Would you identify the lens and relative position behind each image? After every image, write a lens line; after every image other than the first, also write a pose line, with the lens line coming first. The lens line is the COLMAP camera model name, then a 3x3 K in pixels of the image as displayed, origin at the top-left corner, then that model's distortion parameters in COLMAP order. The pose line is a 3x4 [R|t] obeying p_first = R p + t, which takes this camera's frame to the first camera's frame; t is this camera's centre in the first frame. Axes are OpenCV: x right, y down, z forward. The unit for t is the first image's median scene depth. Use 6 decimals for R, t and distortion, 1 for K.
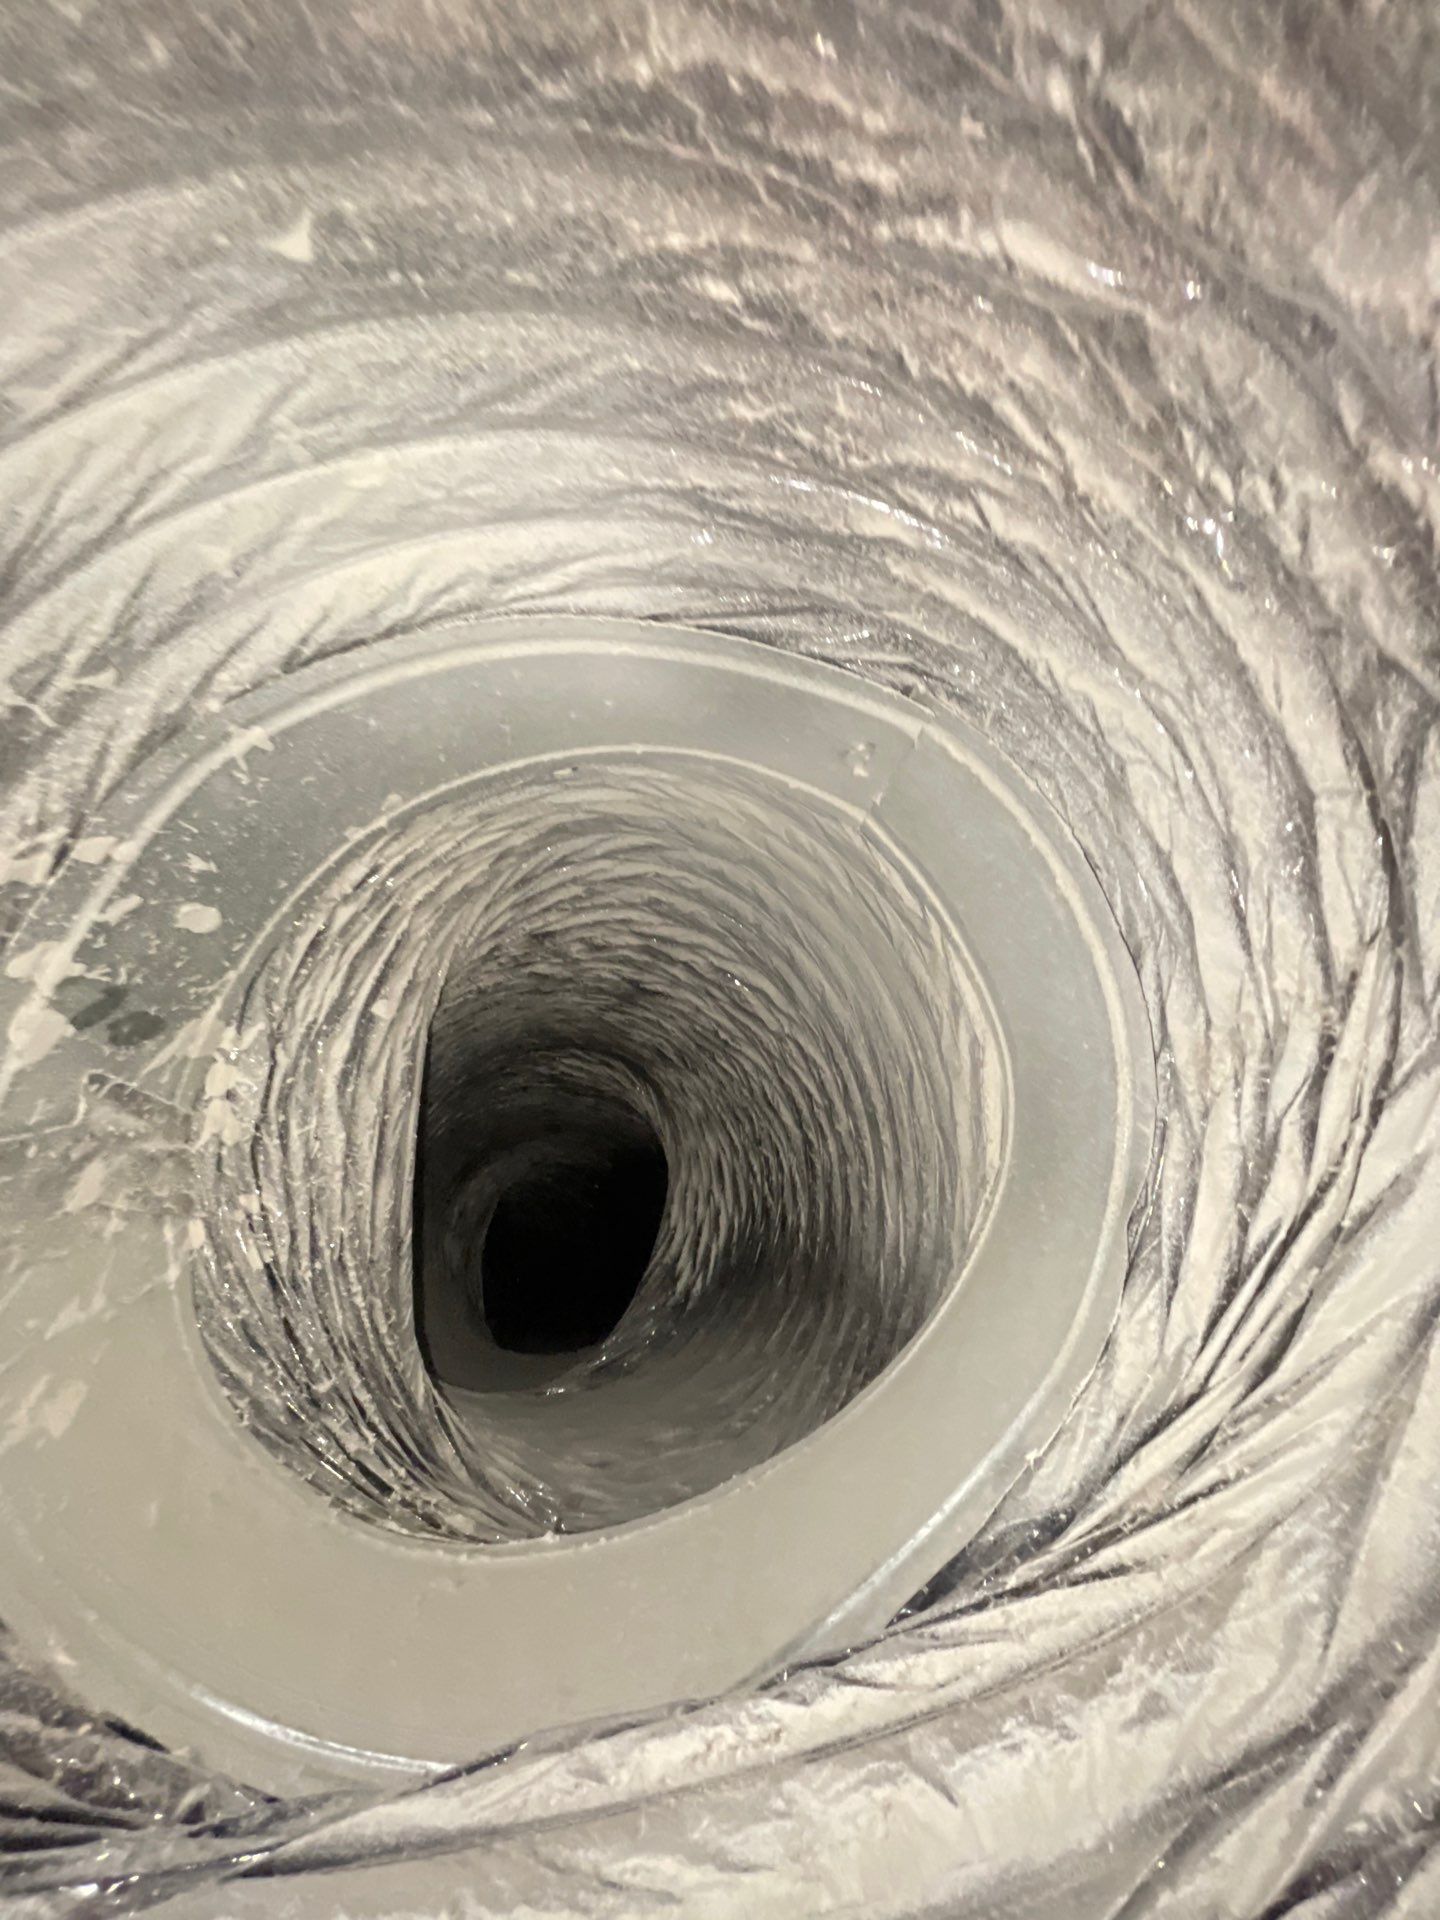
lens RADIAL K [[776.1, 0, 719.0], [0, 776.1, 963.7], [0, 0, 1]] dist [-0.004287, -0.000028]
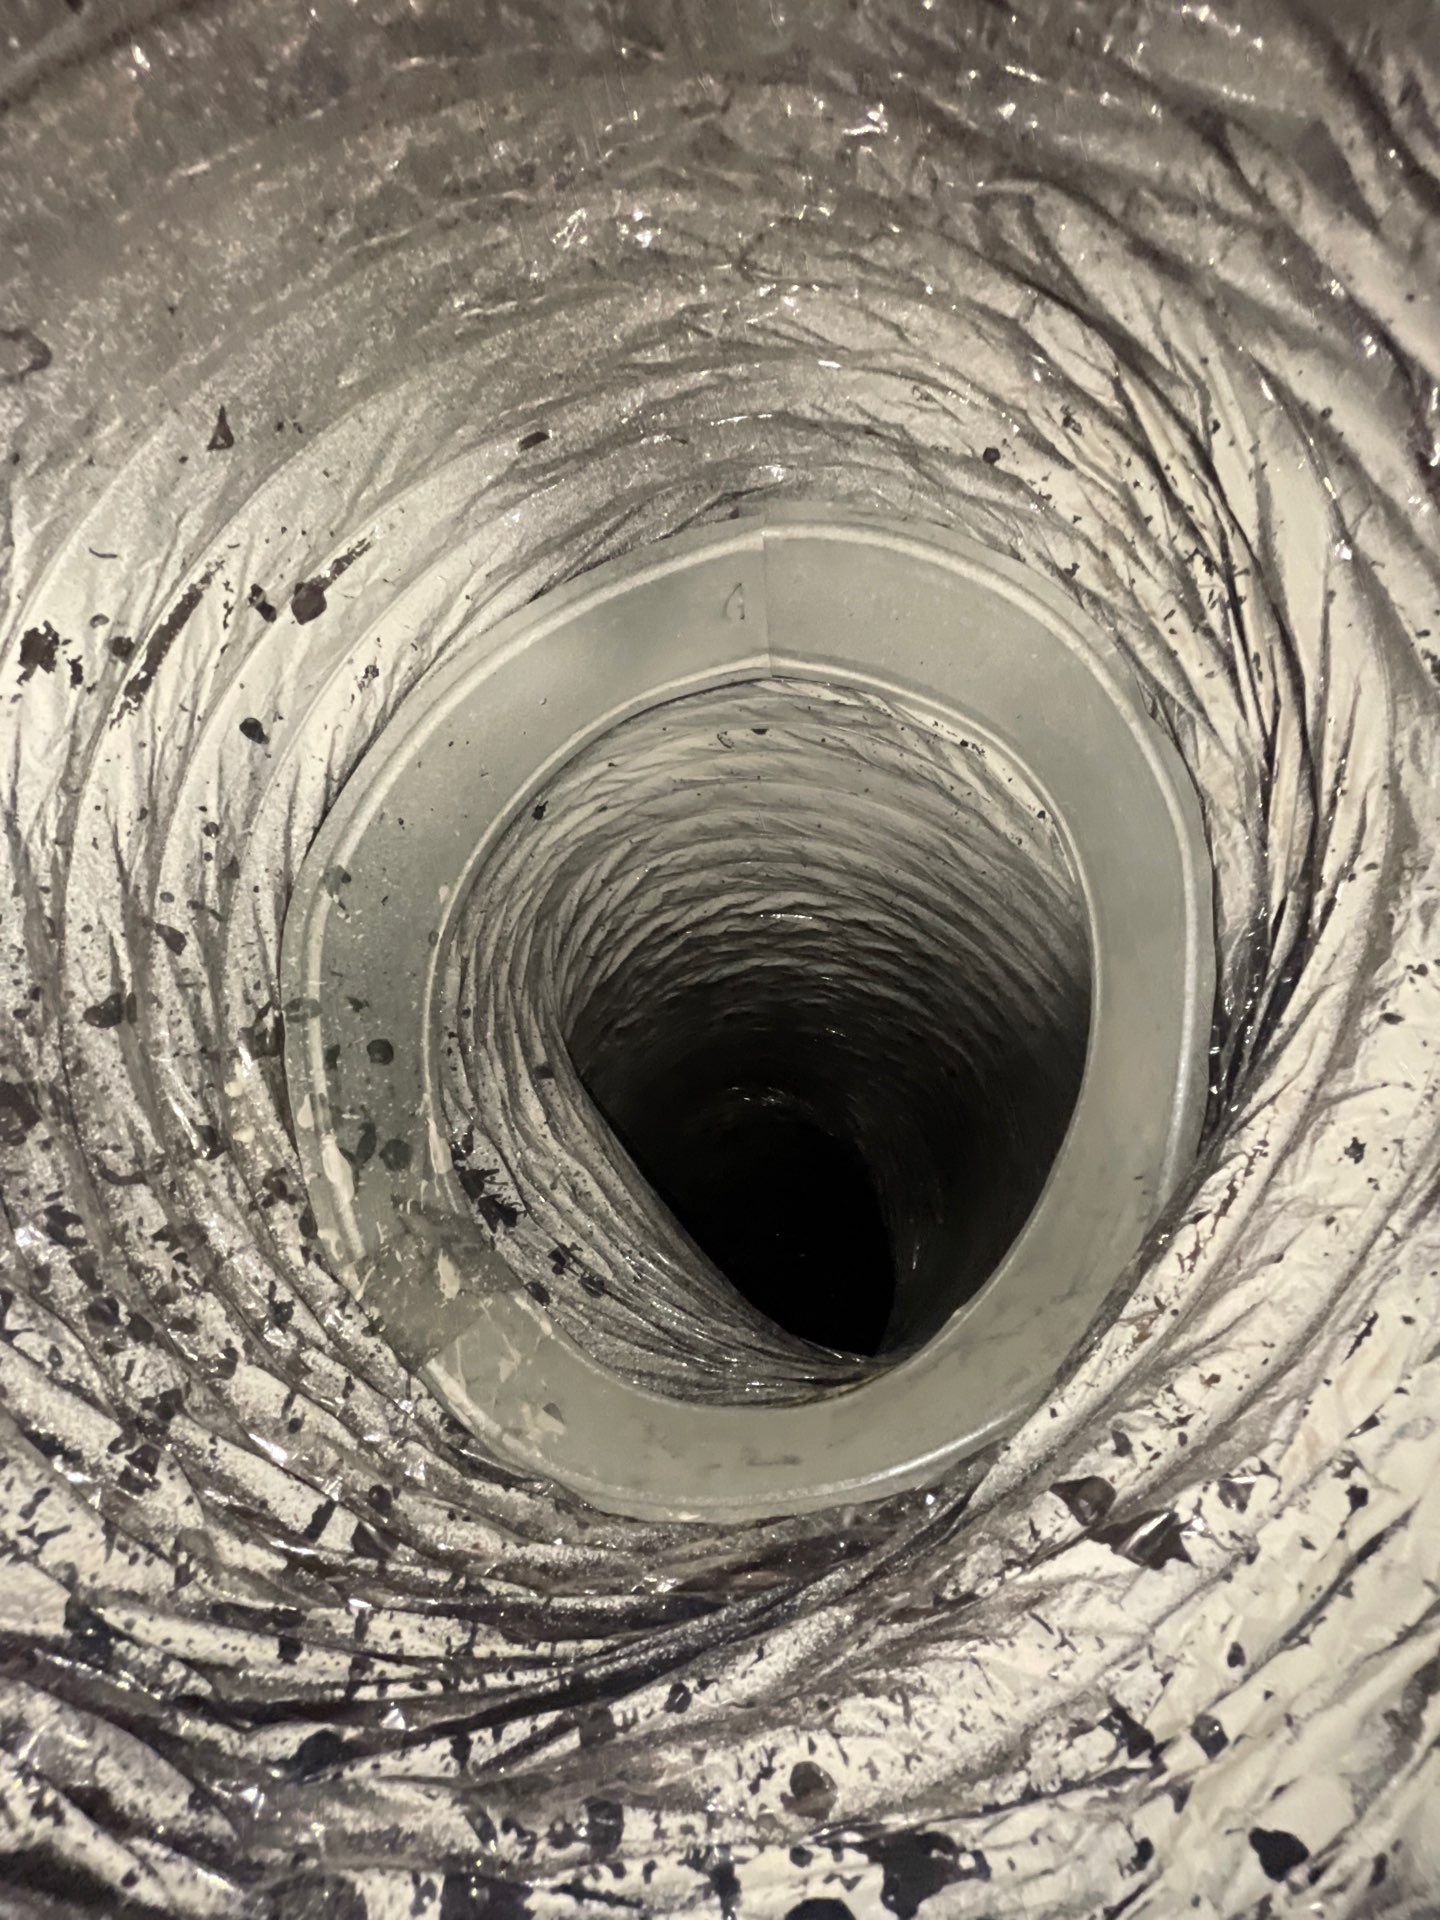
lens RADIAL K [[776.1, 0, 723.2], [0, 776.1, 964.5], [0, 0, 1]] dist [-0.004287, -0.000028]
pose [[0.782345, -0.622425, 0.022885, -0.268177], [0.622070, 0.779011, -0.078554, 0.324894], [0.031066, 0.075692, 0.996647, -0.207259]]
